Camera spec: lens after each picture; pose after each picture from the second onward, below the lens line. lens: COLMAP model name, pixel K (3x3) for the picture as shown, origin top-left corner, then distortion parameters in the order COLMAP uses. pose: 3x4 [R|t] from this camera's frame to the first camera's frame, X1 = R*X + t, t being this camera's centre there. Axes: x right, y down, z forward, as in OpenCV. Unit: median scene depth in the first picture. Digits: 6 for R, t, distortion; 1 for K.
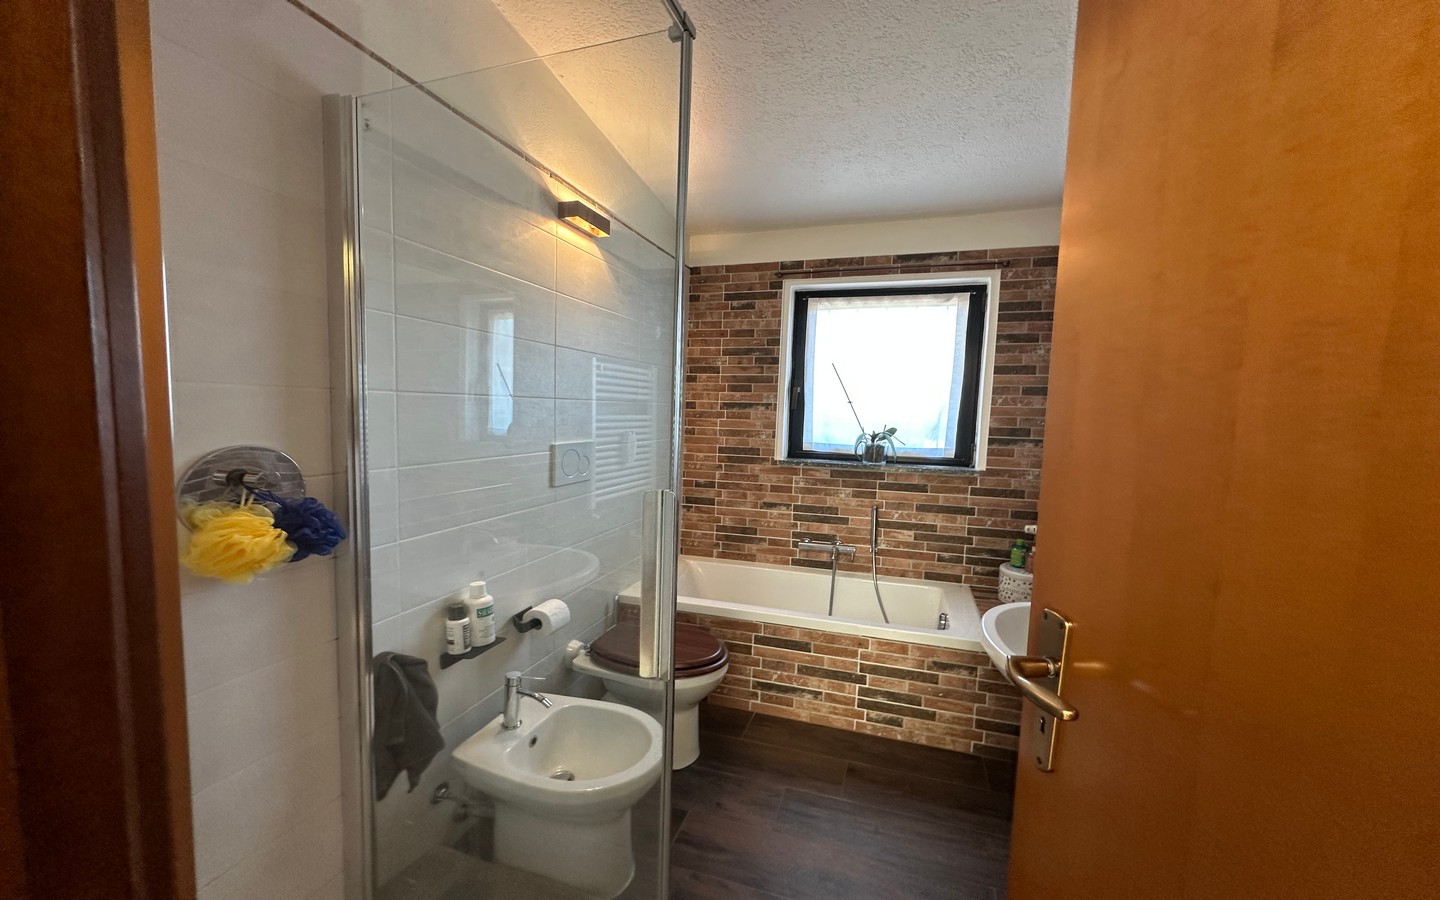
lens RADIAL K [[569.3, 0, 723.3], [0, 569.3, 465.8], [0, 0, 1]] dist [-0.002686, -0.000060]
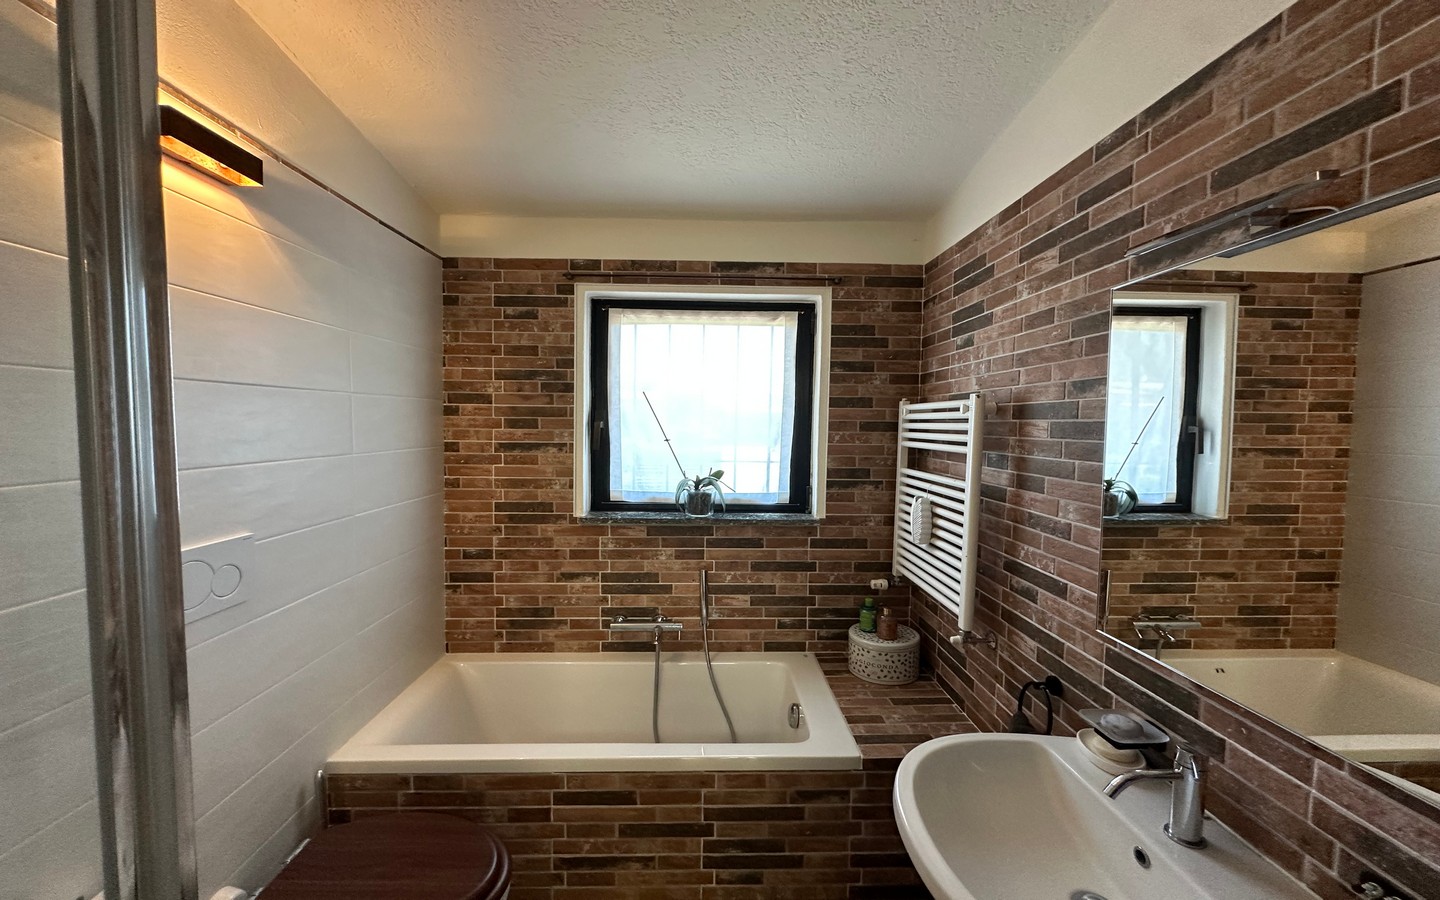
lens RADIAL K [[569.3, 0, 723.3], [0, 569.3, 465.8], [0, 0, 1]] dist [-0.002686, -0.000060]
pose [[0.941200, -0.041478, 0.335294, 0.027356], [0.046355, 0.998904, -0.006554, -0.068347], [-0.334654, 0.021711, 0.942091, 0.222630]]
